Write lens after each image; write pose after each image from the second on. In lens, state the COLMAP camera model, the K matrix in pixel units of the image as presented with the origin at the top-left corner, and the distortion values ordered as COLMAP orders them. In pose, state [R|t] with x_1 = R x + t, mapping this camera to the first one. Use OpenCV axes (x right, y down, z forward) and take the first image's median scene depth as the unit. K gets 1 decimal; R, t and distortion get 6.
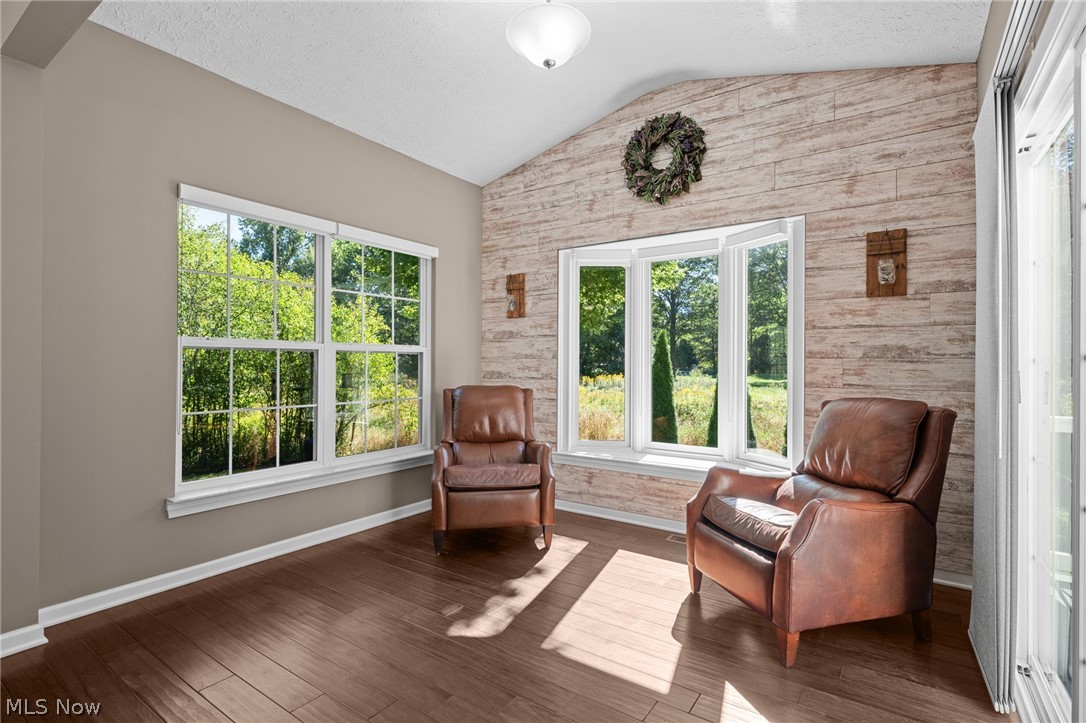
lens RADIAL K [[524.2, 0, 541.5], [0, 524.2, 359.6], [0, 0, 1]] dist [0.004480, -0.000228]
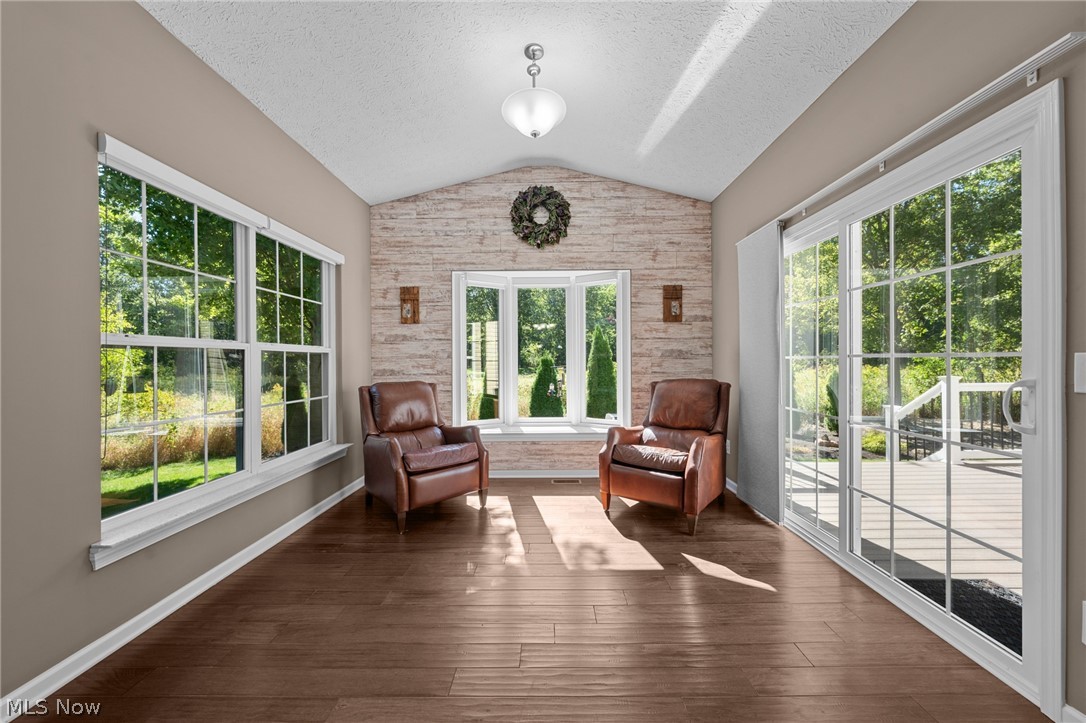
lens RADIAL K [[392.9, 0, 544.2], [0, 392.9, 360.6], [0, 0, 1]] dist [0.000170, -0.000494]
pose [[0.822934, -0.009203, 0.568063, -0.377303], [0.006297, 0.999955, 0.007078, -0.001345], [-0.568103, -0.002248, 0.822955, 0.124538]]
